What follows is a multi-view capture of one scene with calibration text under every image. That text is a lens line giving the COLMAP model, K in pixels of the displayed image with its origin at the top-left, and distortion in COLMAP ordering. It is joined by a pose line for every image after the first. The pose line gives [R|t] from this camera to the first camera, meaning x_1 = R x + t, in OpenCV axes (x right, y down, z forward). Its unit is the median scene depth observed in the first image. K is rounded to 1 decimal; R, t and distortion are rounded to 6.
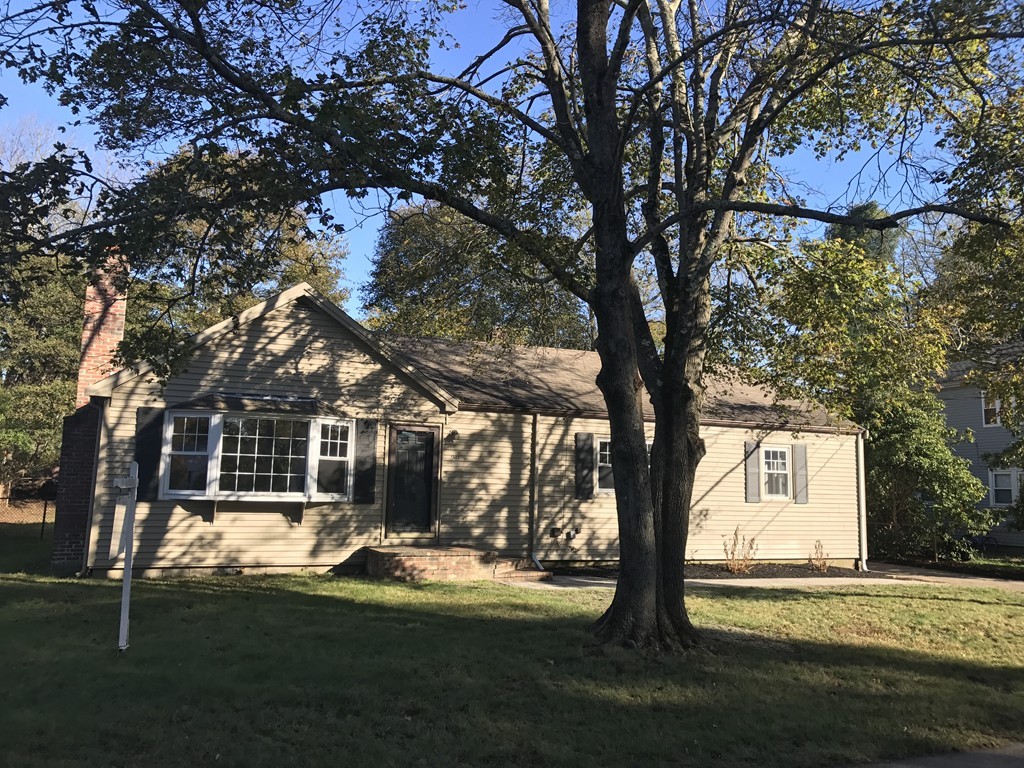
lens RADIAL K [[817.1, 0, 511.2], [0, 817.1, 384.5], [0, 0, 1]] dist [0.037944, -0.037615]
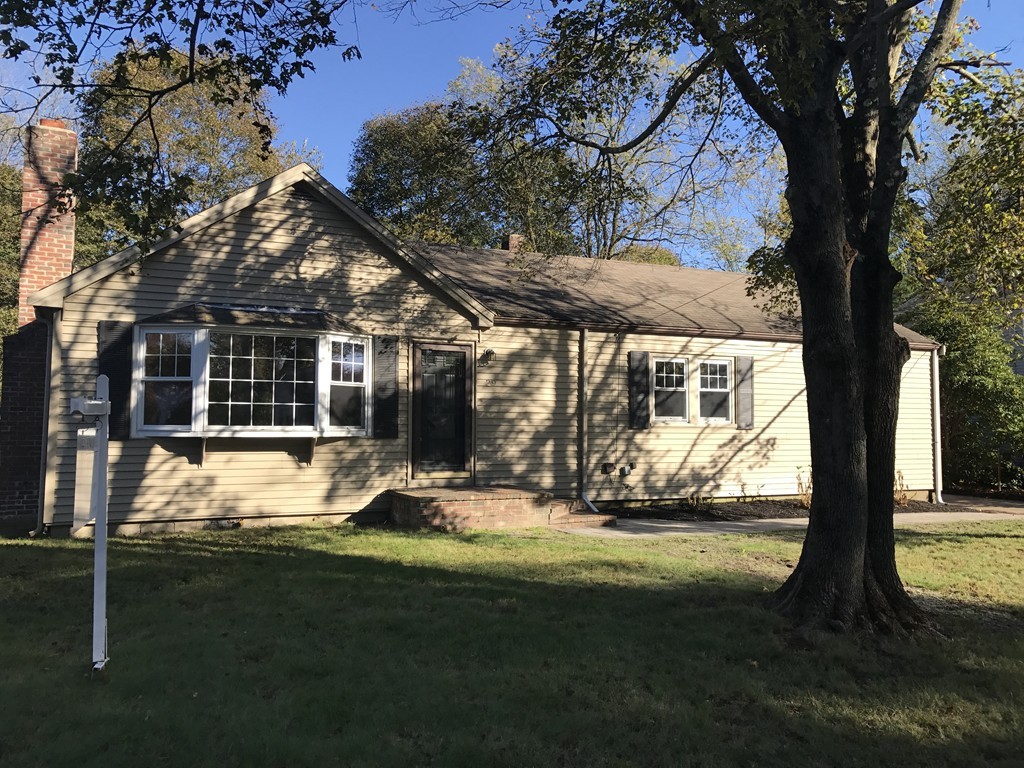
lens RADIAL K [[817.1, 0, 513.0], [0, 817.1, 381.9], [0, 0, 1]] dist [0.037944, -0.037615]
pose [[0.998944, -0.015656, 0.043203, -0.090006], [0.012350, 0.997049, 0.075771, 0.029456], [-0.044262, -0.075157, 0.996189, 0.187476]]
